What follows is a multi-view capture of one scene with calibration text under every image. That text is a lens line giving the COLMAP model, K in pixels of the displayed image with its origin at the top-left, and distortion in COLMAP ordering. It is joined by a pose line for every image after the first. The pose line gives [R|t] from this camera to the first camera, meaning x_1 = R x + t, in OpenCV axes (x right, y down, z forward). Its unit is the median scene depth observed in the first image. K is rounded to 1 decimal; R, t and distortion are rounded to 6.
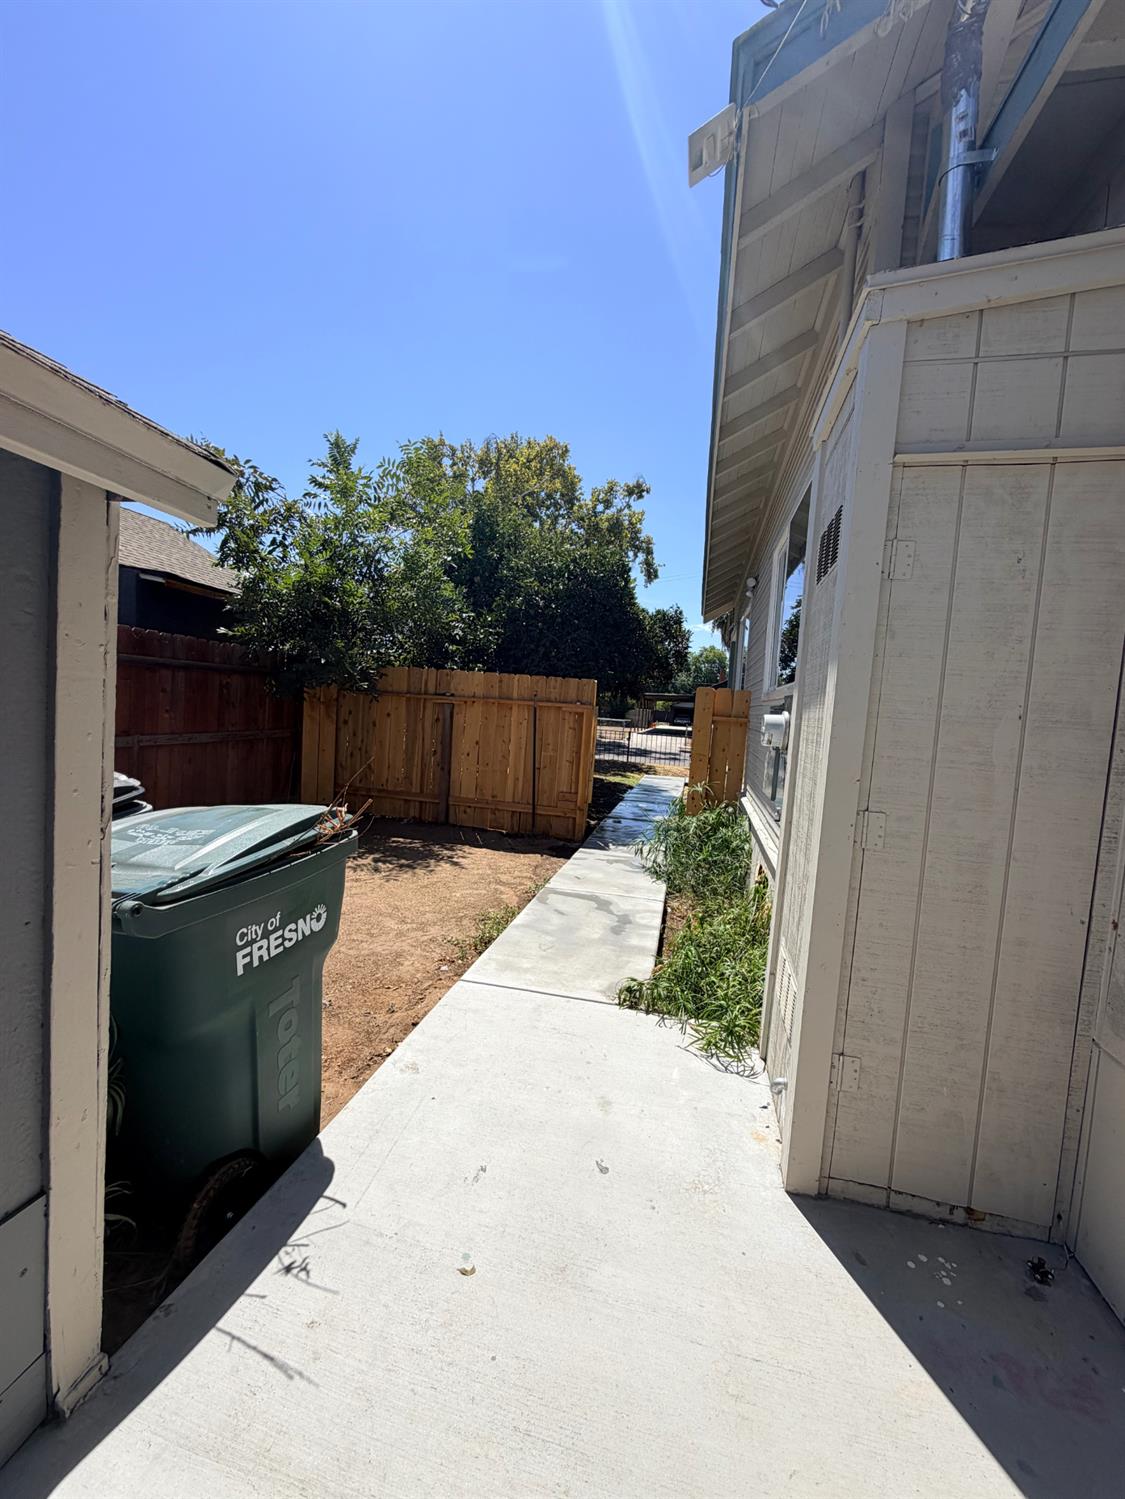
lens RADIAL K [[598.7, 0, 563.8], [0, 598.7, 747.1], [0, 0, 1]] dist [-0.000345, -0.000035]
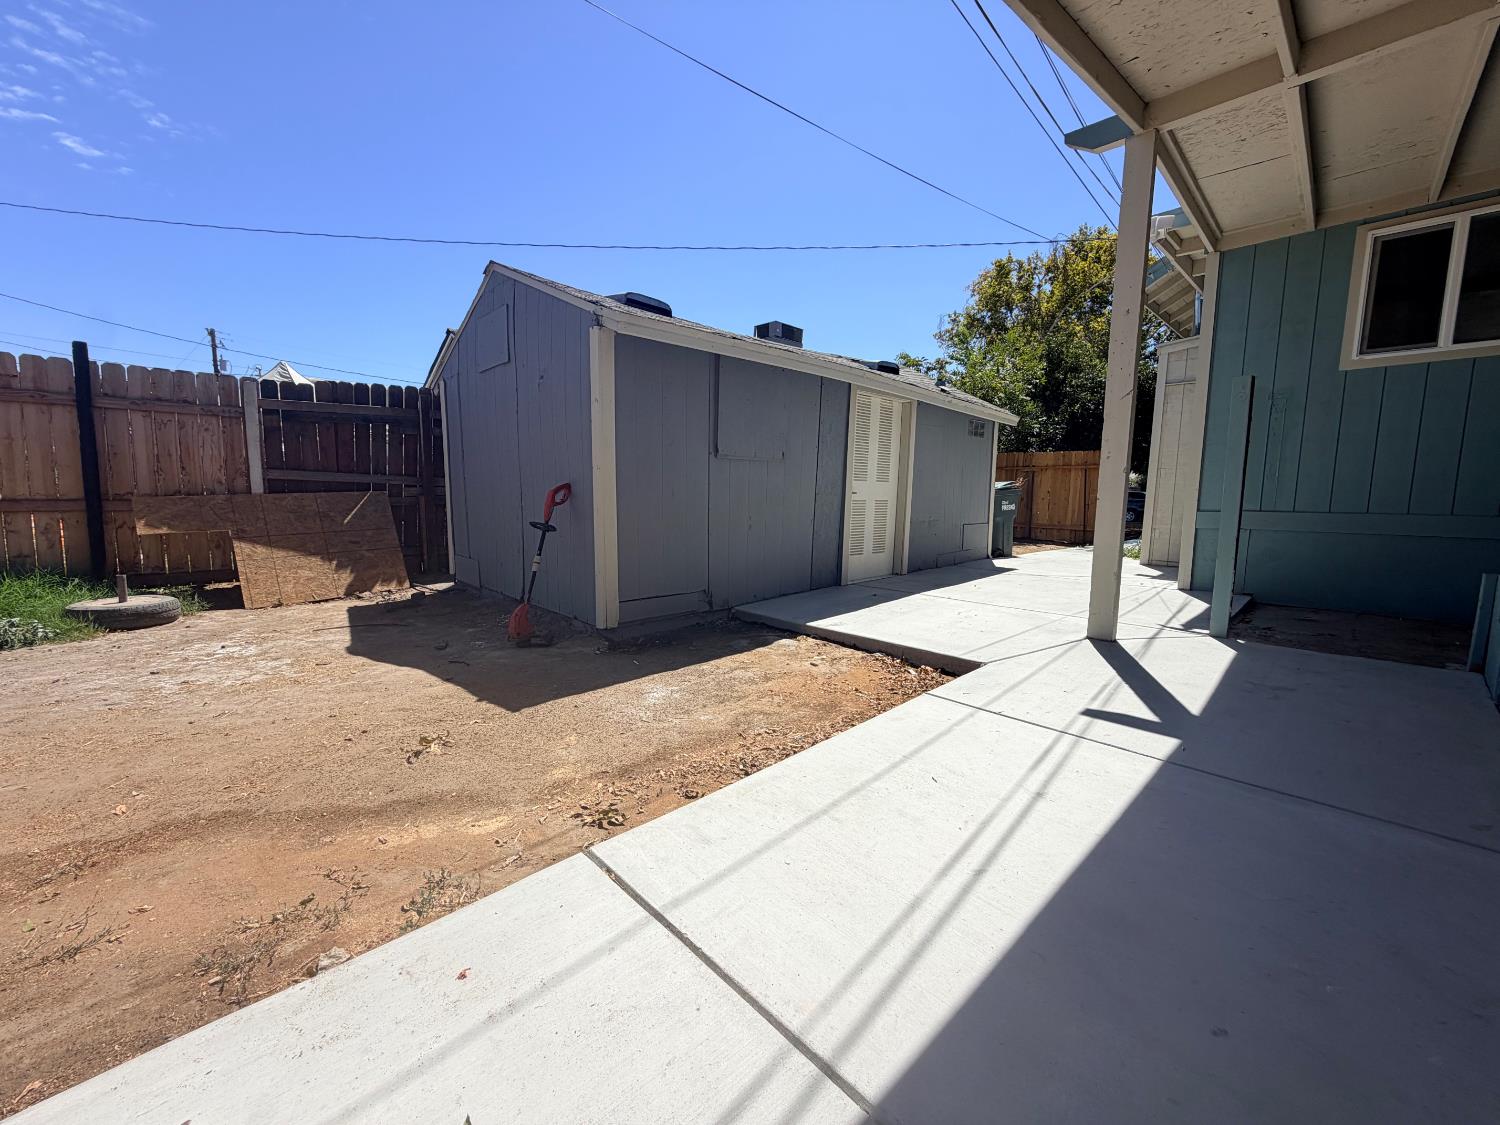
lens RADIAL K [[599.1, 0, 746.5], [0, 599.1, 562.3], [0, 0, 1]] dist [-0.000345, -0.000035]
pose [[0.827544, 0.009473, -0.561321, 0.107017], [0.004442, 0.999716, 0.023420, 0.148176], [0.561383, -0.021875, 0.827267, -0.930412]]
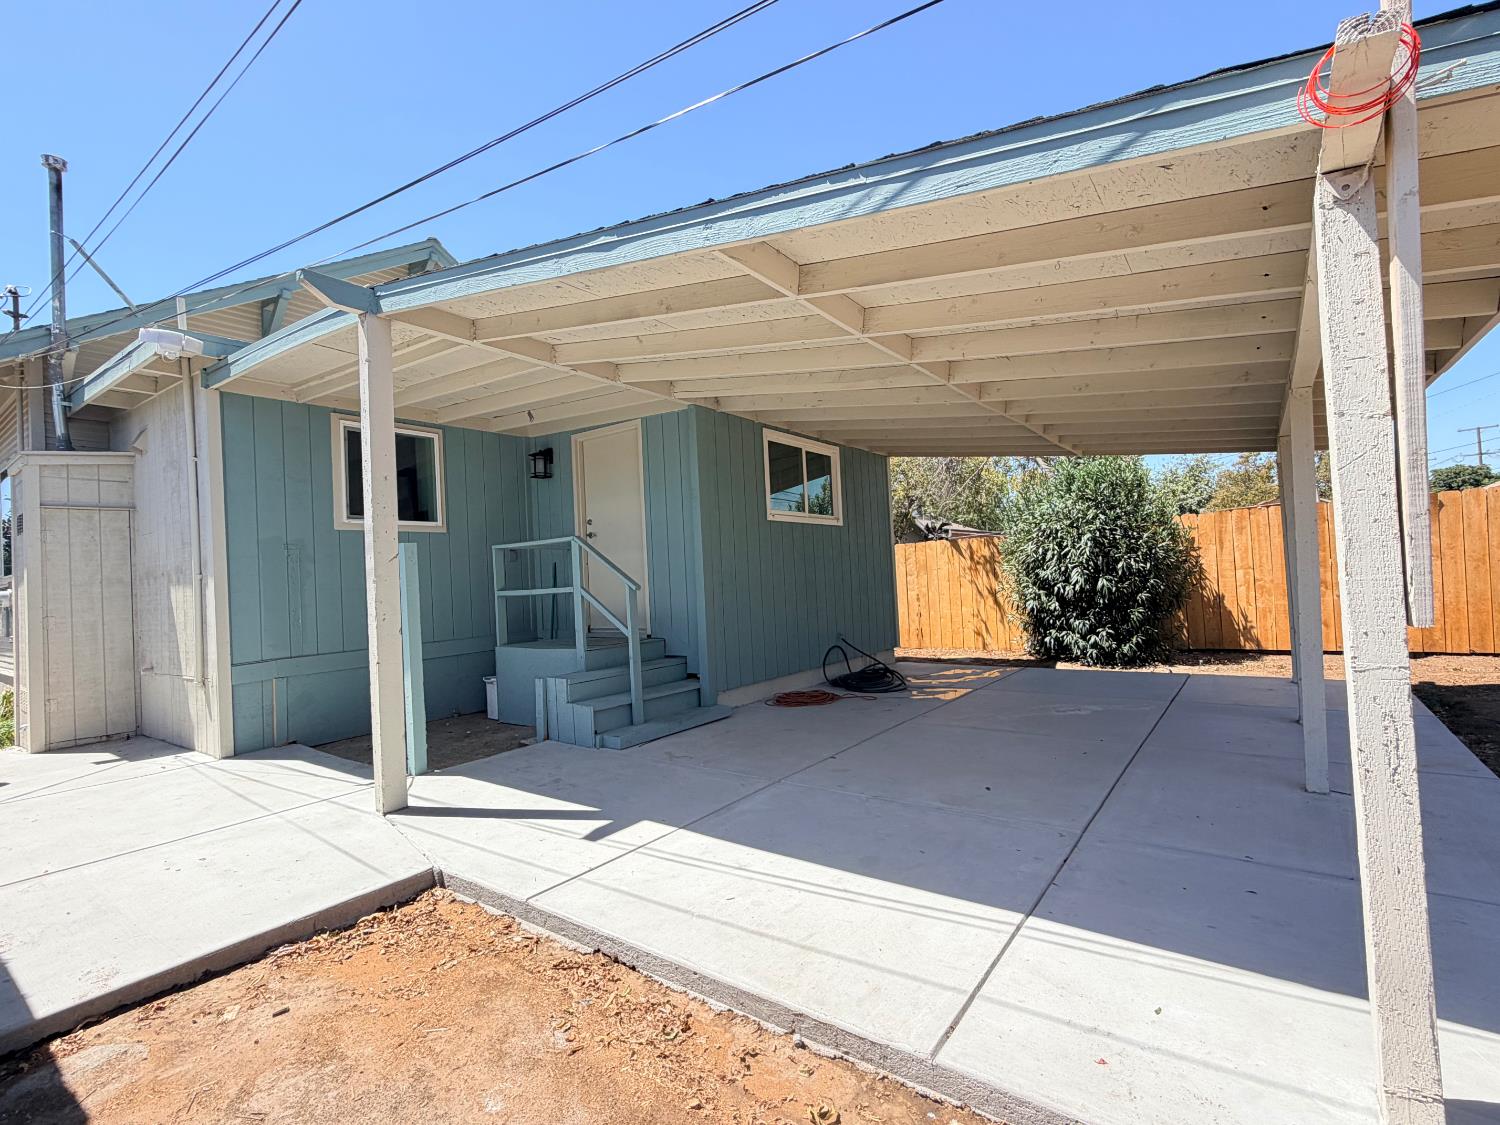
lens RADIAL K [[696.6, 0, 754.5], [0, 696.6, 558.4], [0, 0, 1]] dist [-0.002072, -0.000691]
pose [[0.396984, -0.061059, 0.915792, -0.295231], [0.140802, 0.990025, 0.004973, 0.068485], [-0.906961, 0.126971, 0.401622, -0.855605]]
